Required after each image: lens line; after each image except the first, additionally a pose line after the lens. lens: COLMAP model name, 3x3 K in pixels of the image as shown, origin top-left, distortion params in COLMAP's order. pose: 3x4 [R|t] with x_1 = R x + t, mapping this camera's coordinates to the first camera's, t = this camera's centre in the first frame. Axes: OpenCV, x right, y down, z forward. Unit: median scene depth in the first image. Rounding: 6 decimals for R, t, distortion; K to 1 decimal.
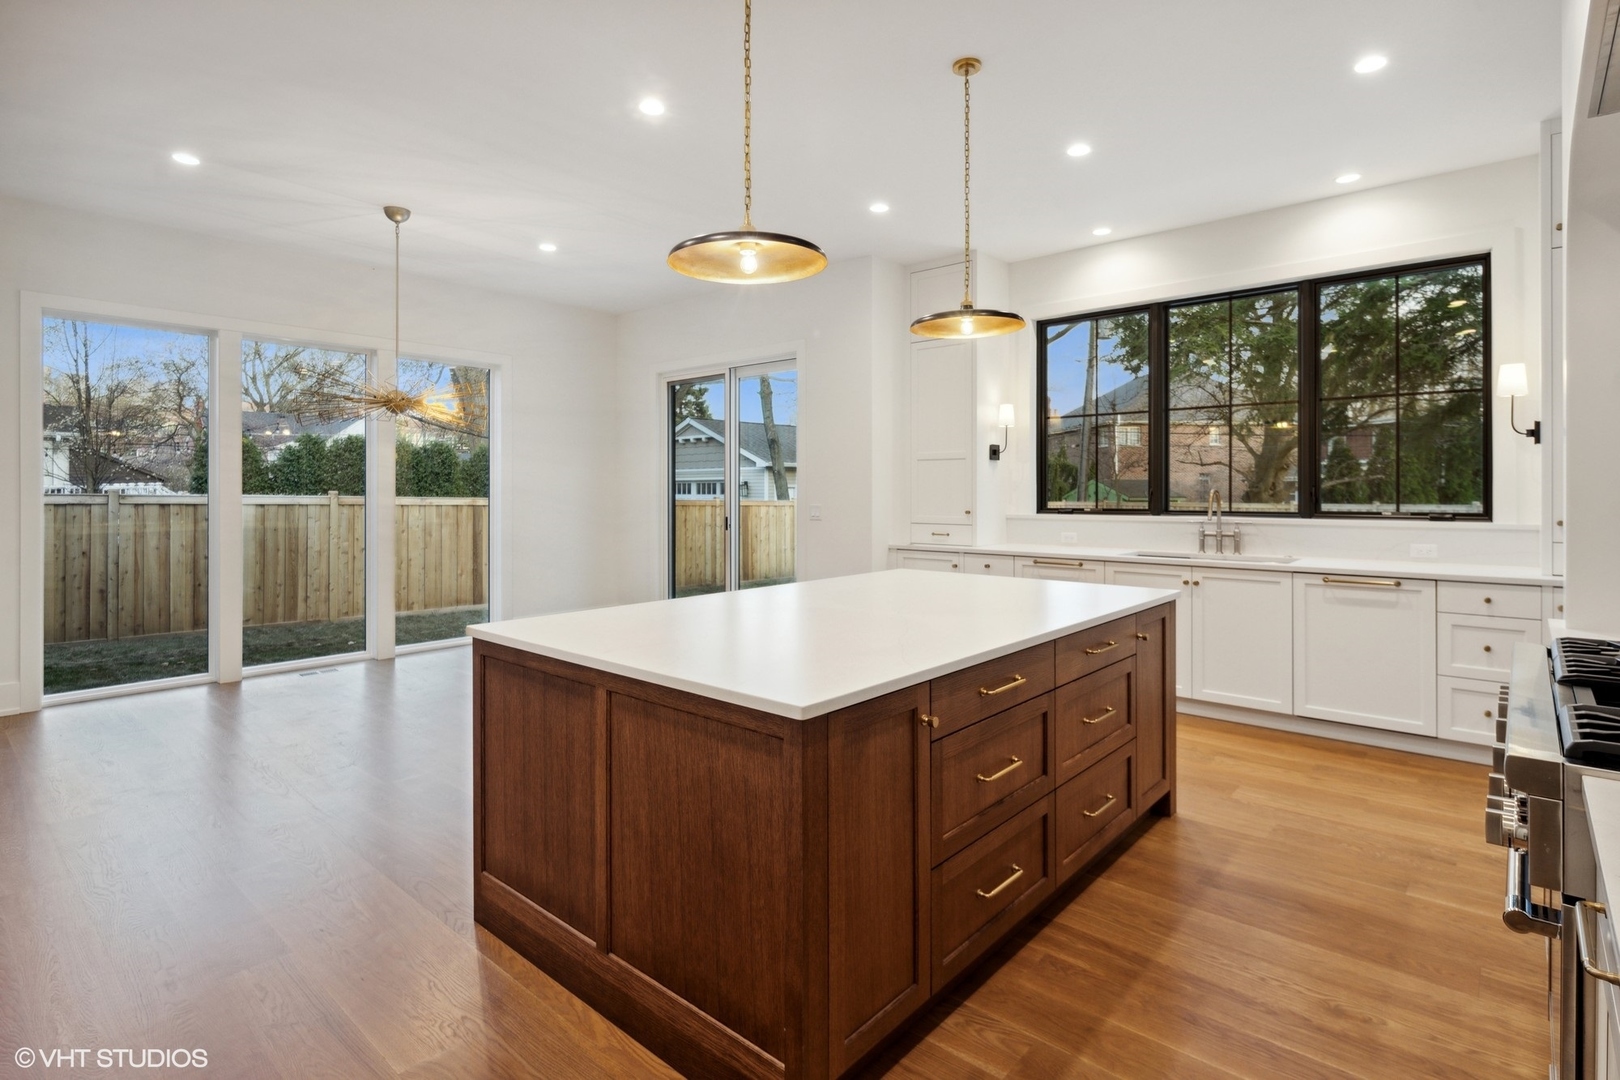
lens RADIAL K [[794.2, 0, 811.0], [0, 794.2, 492.0], [0, 0, 1]] dist [-0.001202, -0.000215]
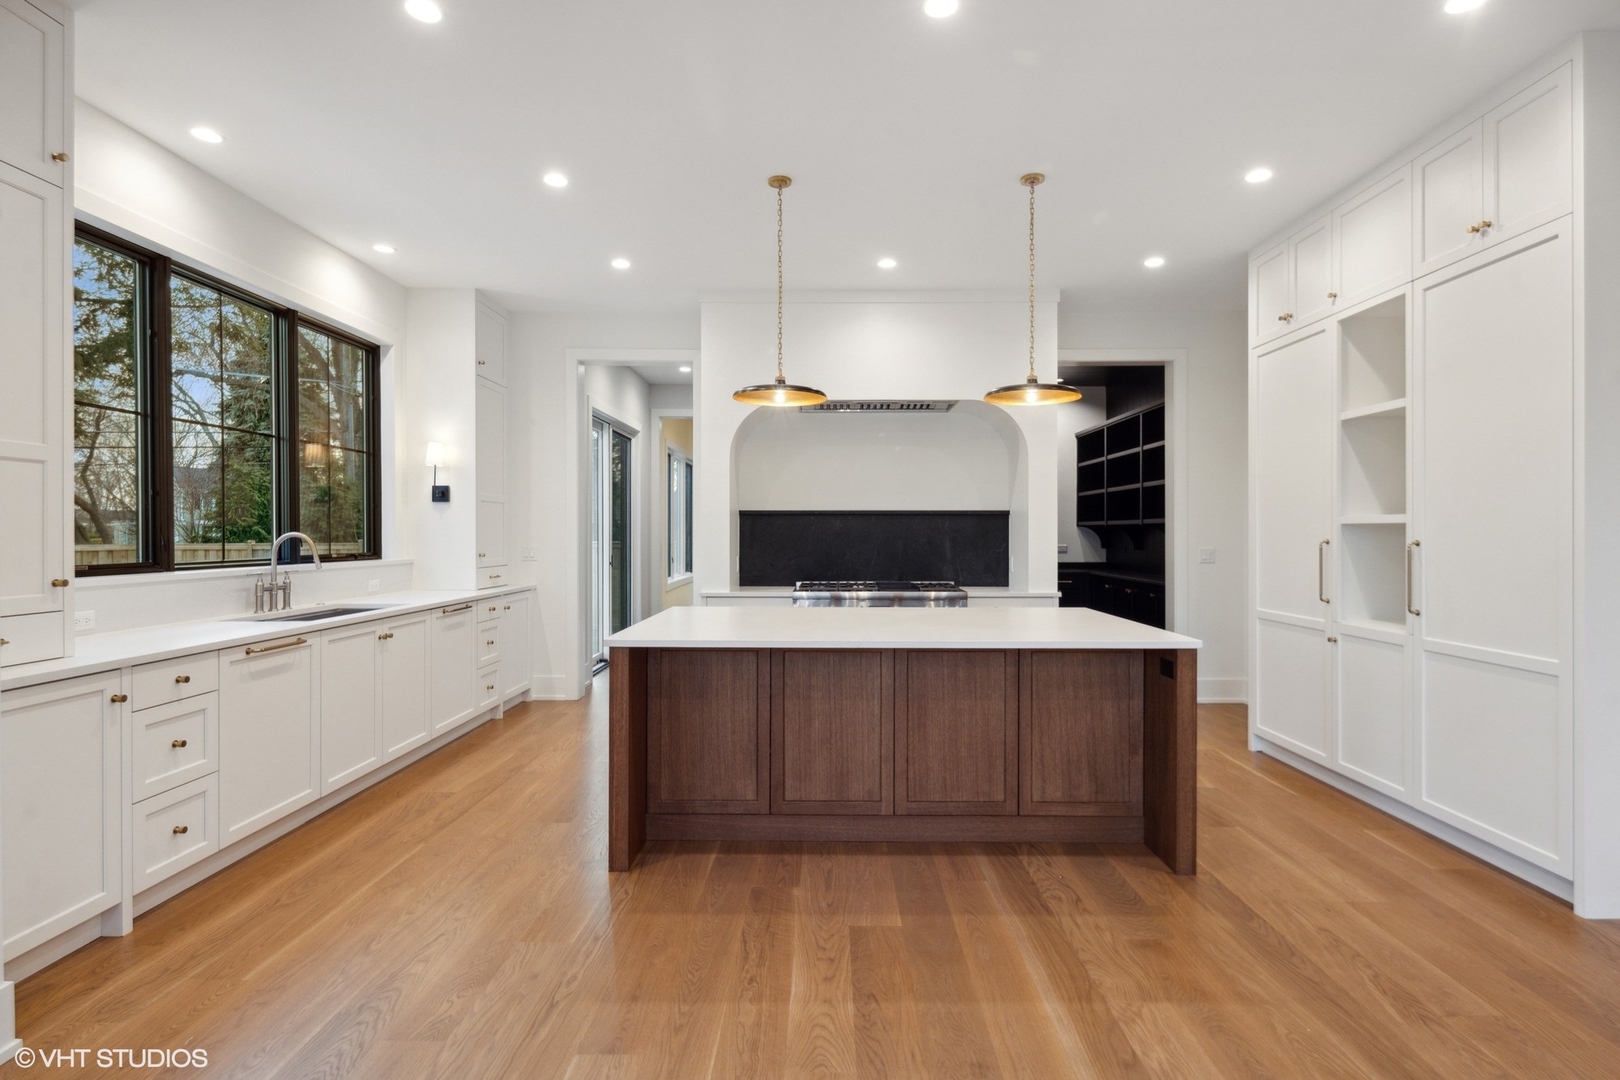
lens RADIAL K [[803.3, 0, 810.2], [0, 803.3, 532.0], [0, 0, 1]] dist [0.002111, 0.000095]
pose [[-0.644504, 0.003026, 0.764595, -0.486187], [0.003701, 0.999993, -0.000838, -0.001604], [-0.764592, 0.002290, -0.644510, 1.113578]]
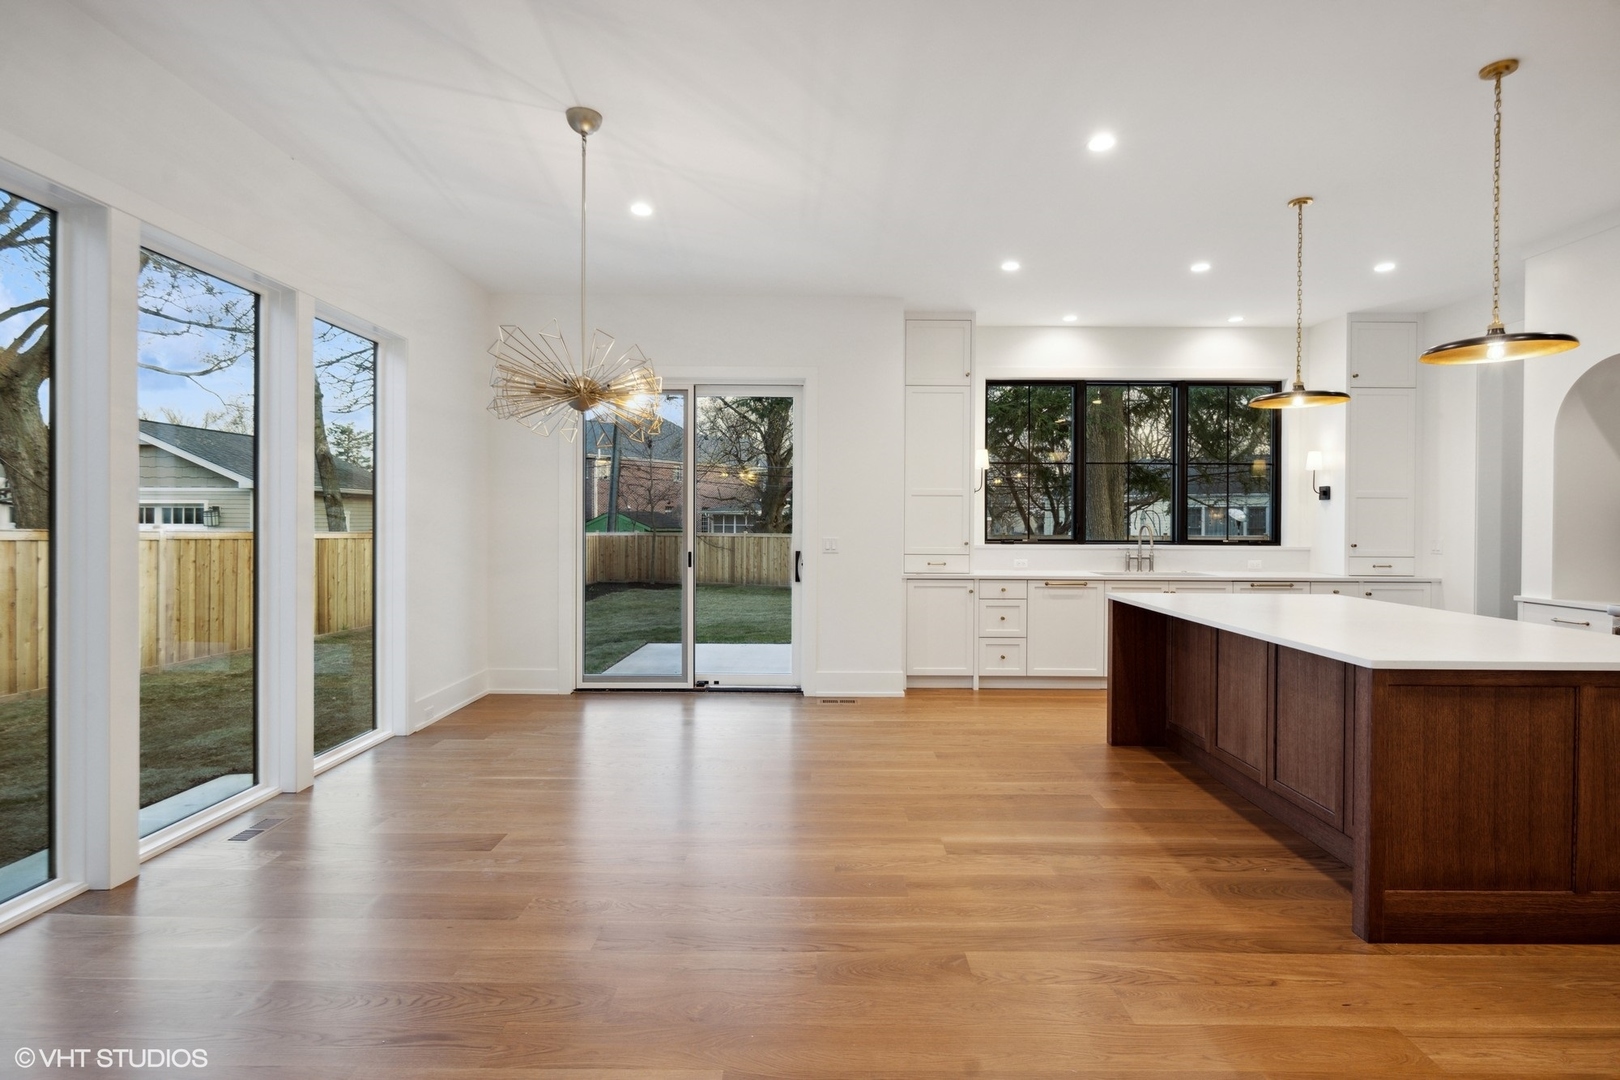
lens RADIAL K [[780.2, 0, 817.2], [0, 780.2, 529.9], [0, 0, 1]] dist [-0.001610, -0.000893]
pose [[0.757398, -0.000605, 0.652954, -0.792166], [-0.005732, 0.999955, 0.007574, -0.001219], [-0.652929, -0.009479, 0.757360, 0.343634]]
